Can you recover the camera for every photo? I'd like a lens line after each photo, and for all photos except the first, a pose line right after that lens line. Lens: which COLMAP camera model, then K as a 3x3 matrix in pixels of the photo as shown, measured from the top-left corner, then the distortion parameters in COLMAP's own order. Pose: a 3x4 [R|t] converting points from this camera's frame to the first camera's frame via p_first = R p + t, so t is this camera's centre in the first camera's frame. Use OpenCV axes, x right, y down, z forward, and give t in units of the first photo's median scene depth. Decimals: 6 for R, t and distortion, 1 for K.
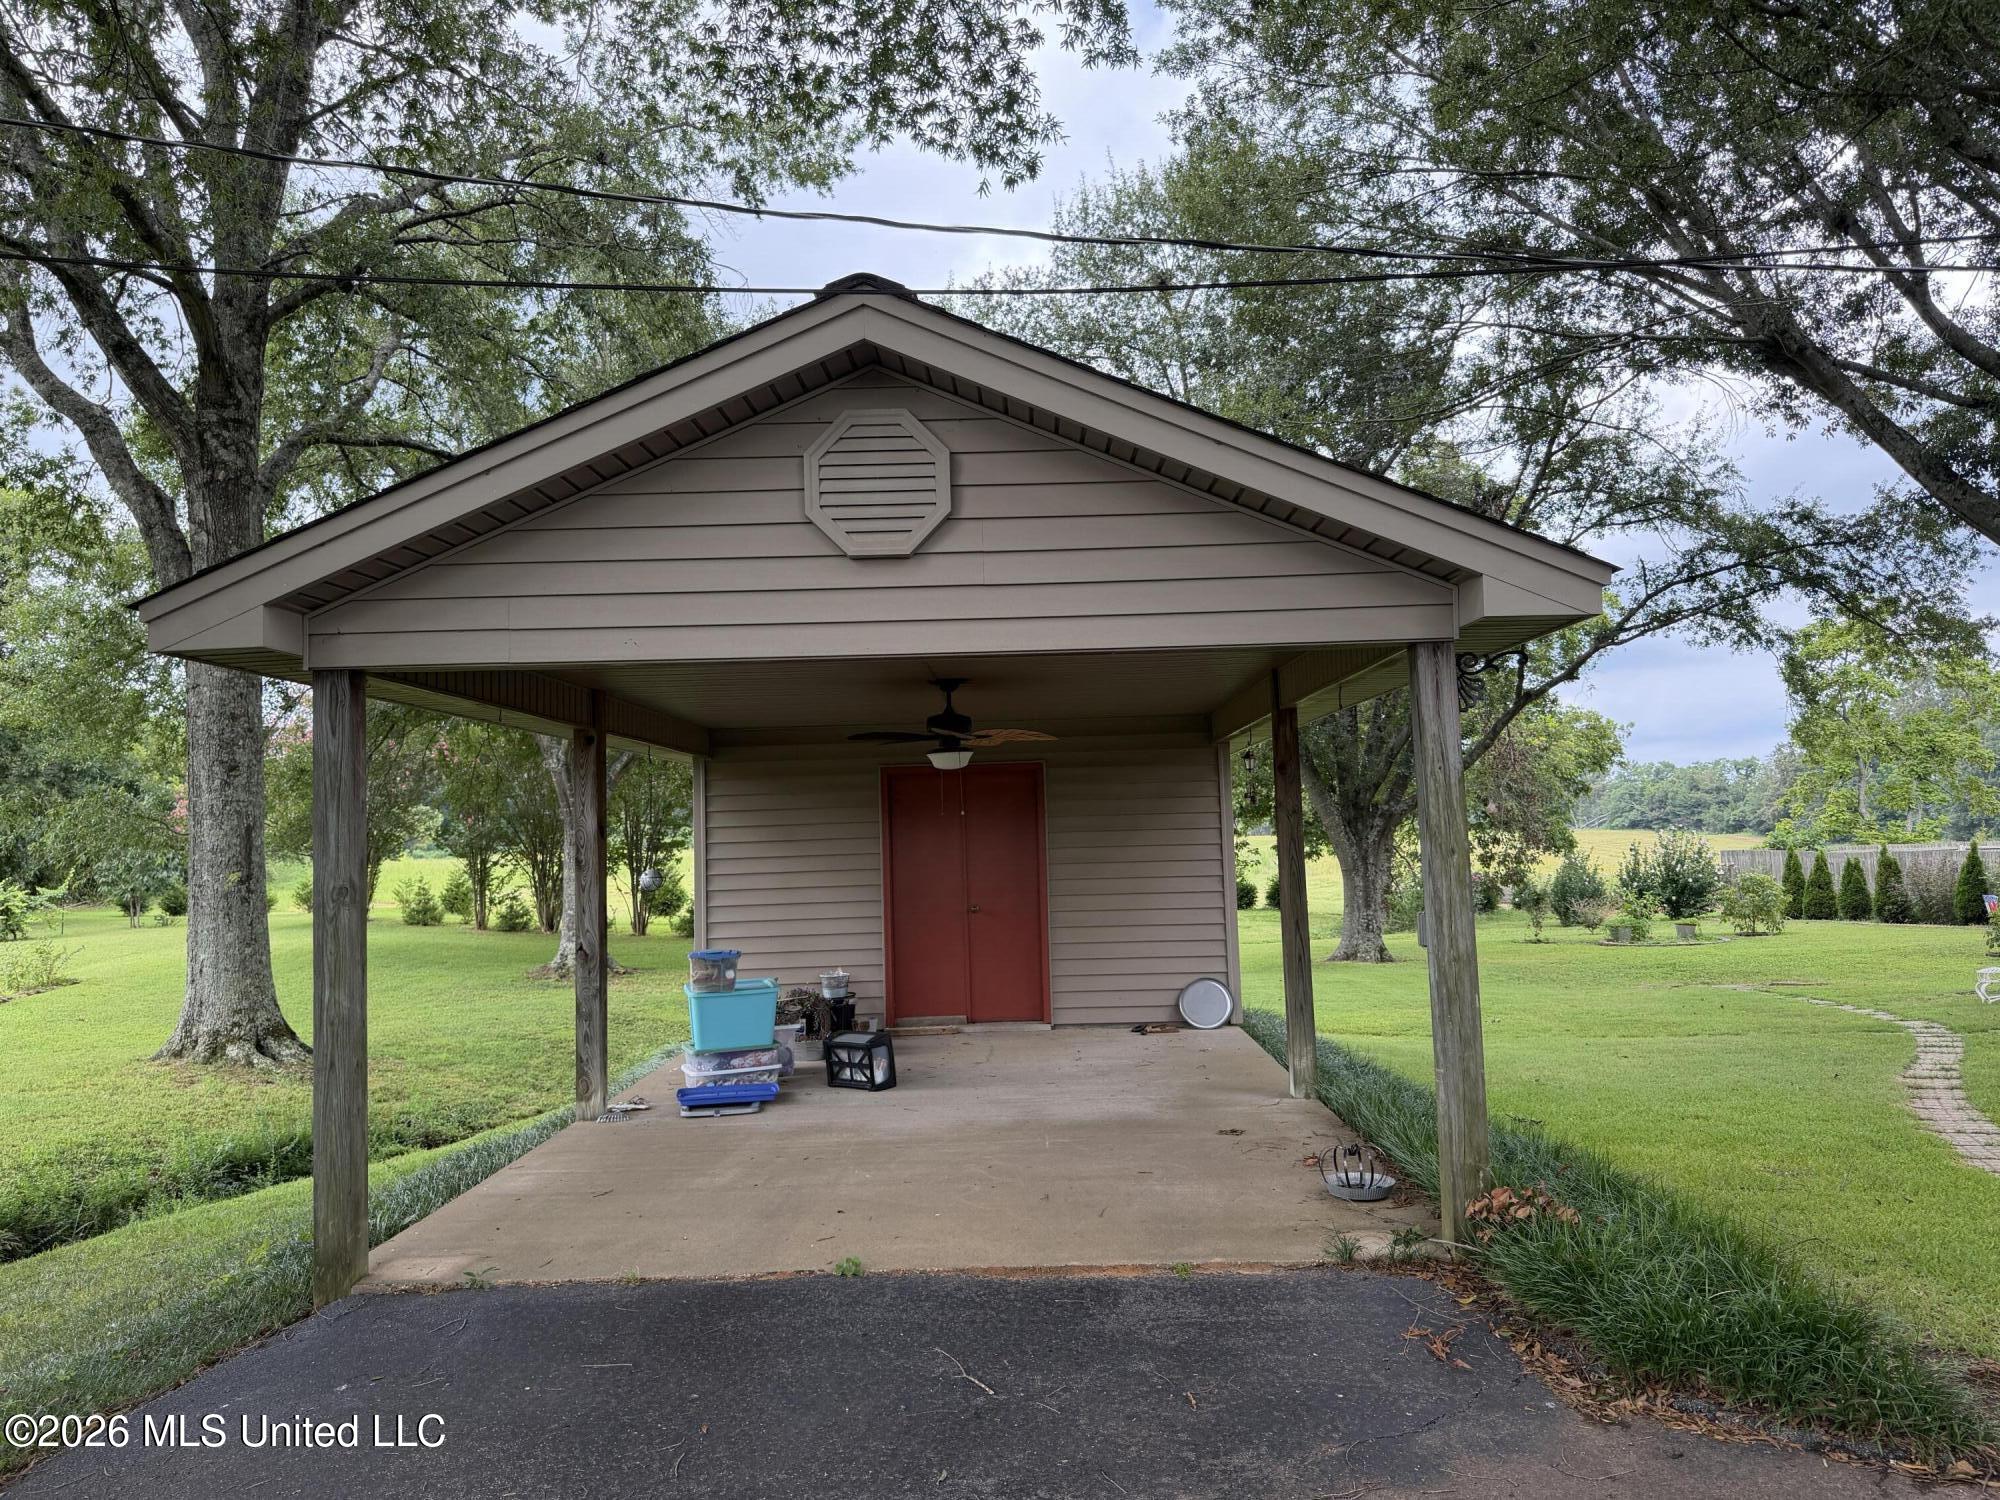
lens RADIAL K [[1435.1, 0, 1057.5], [0, 1435.1, 704.7], [0, 0, 1]] dist [0.029653, -0.010562]
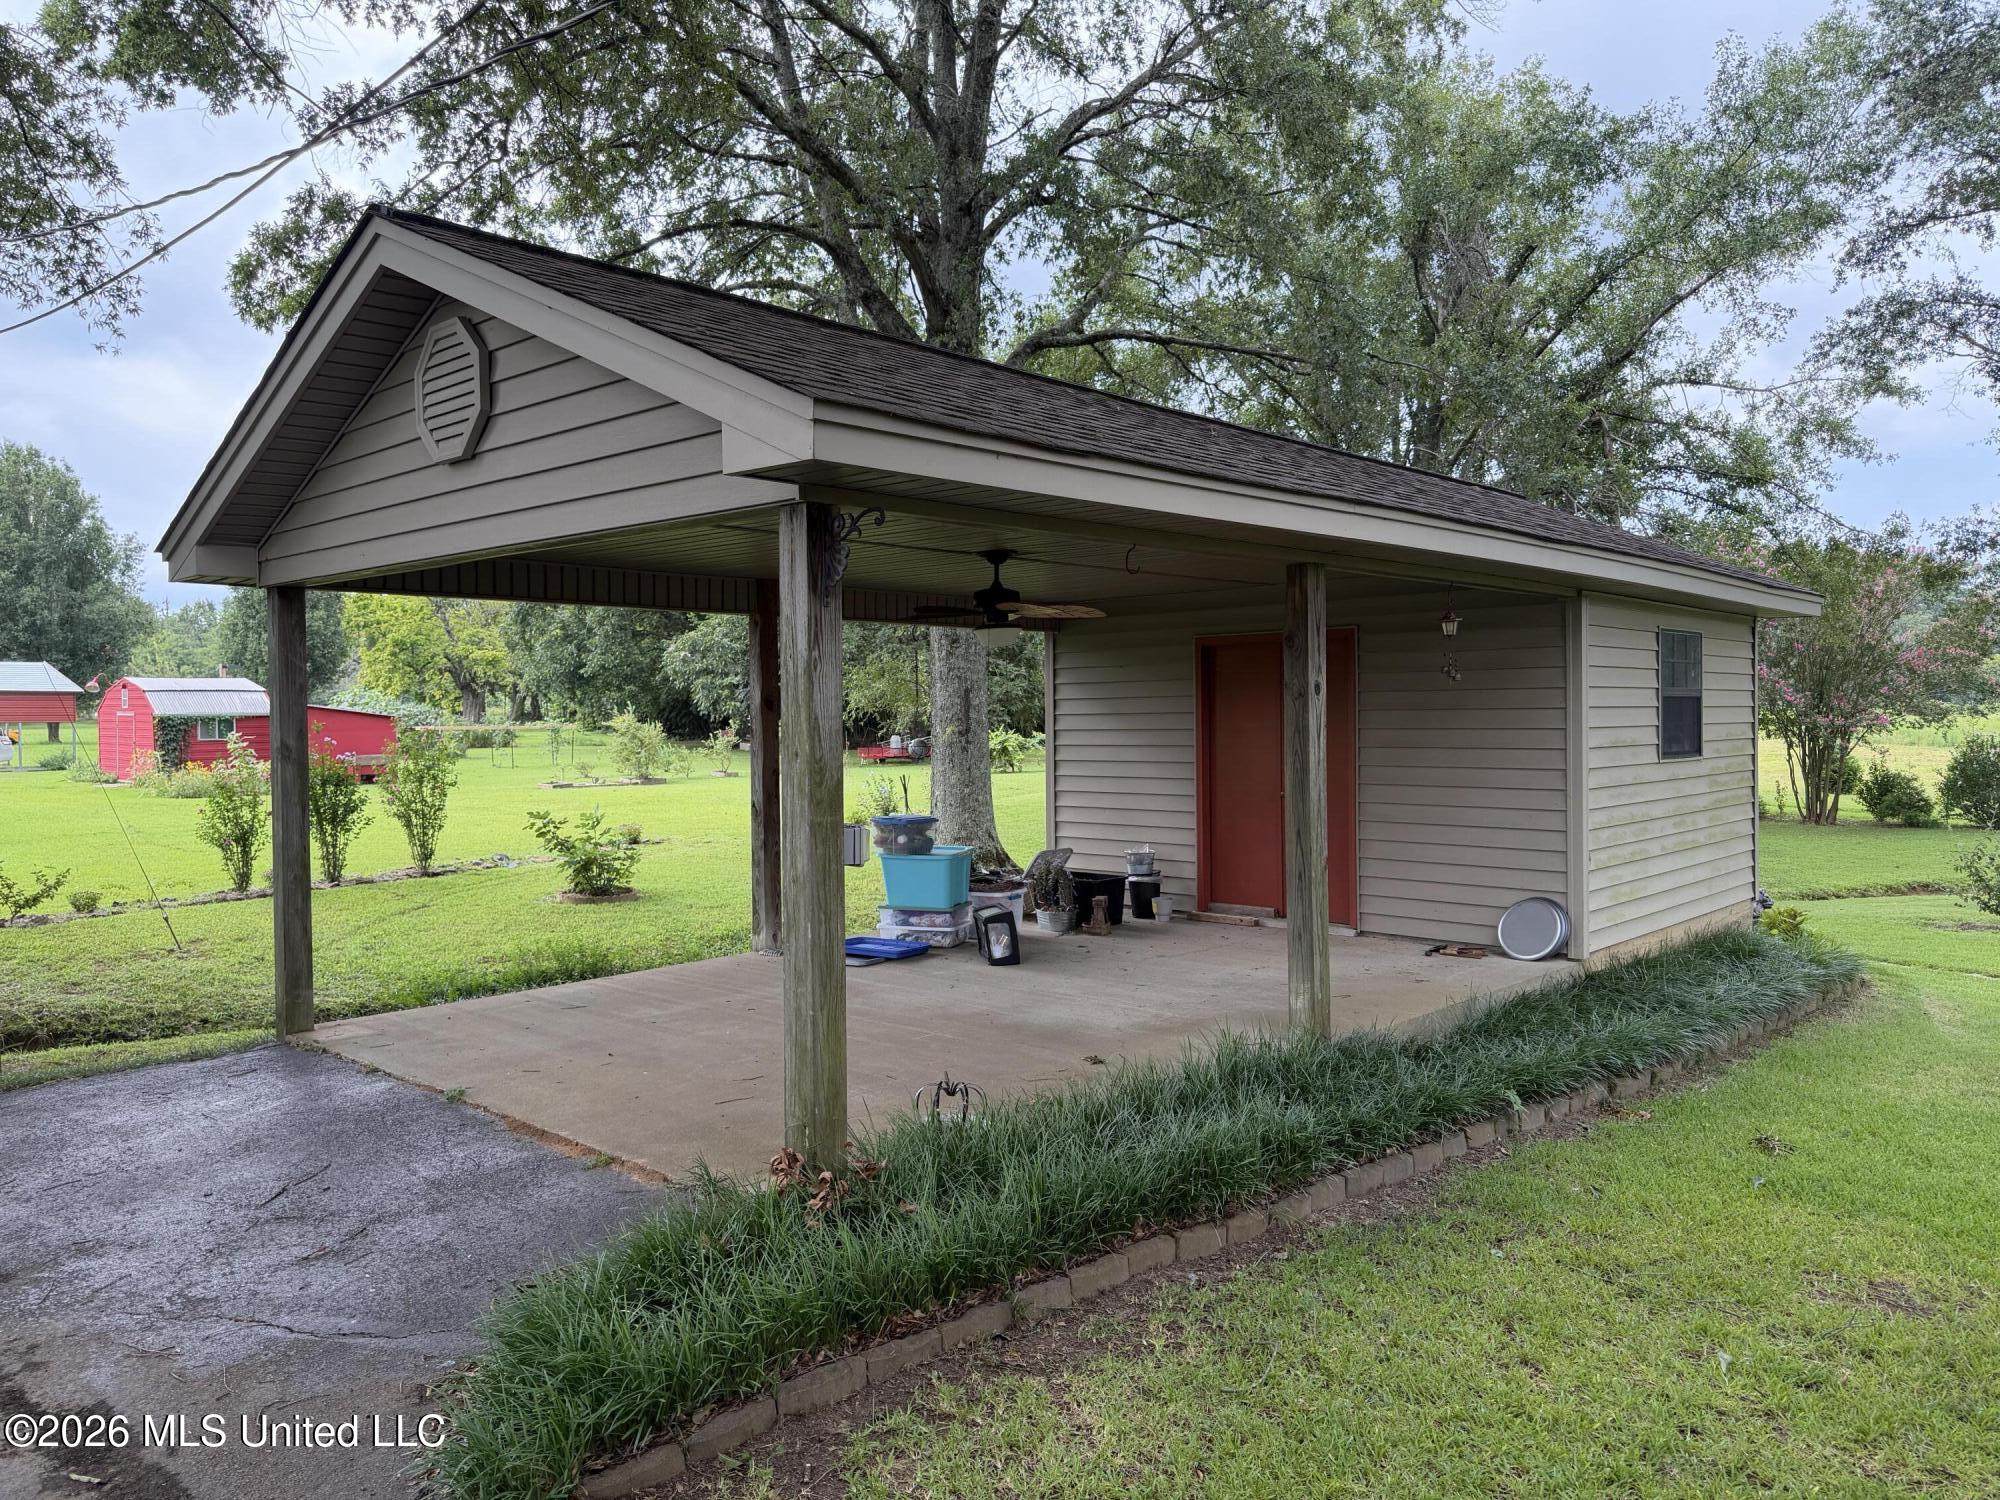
lens RADIAL K [[1435.1, 0, 955.9], [0, 1435.1, 723.6], [0, 0, 1]] dist [0.029653, -0.010562]
pose [[0.705588, 0.026662, -0.708120, 0.198730], [0.052428, 0.994589, 0.089690, 0.003578], [0.706680, -0.100409, 0.700373, 0.106312]]
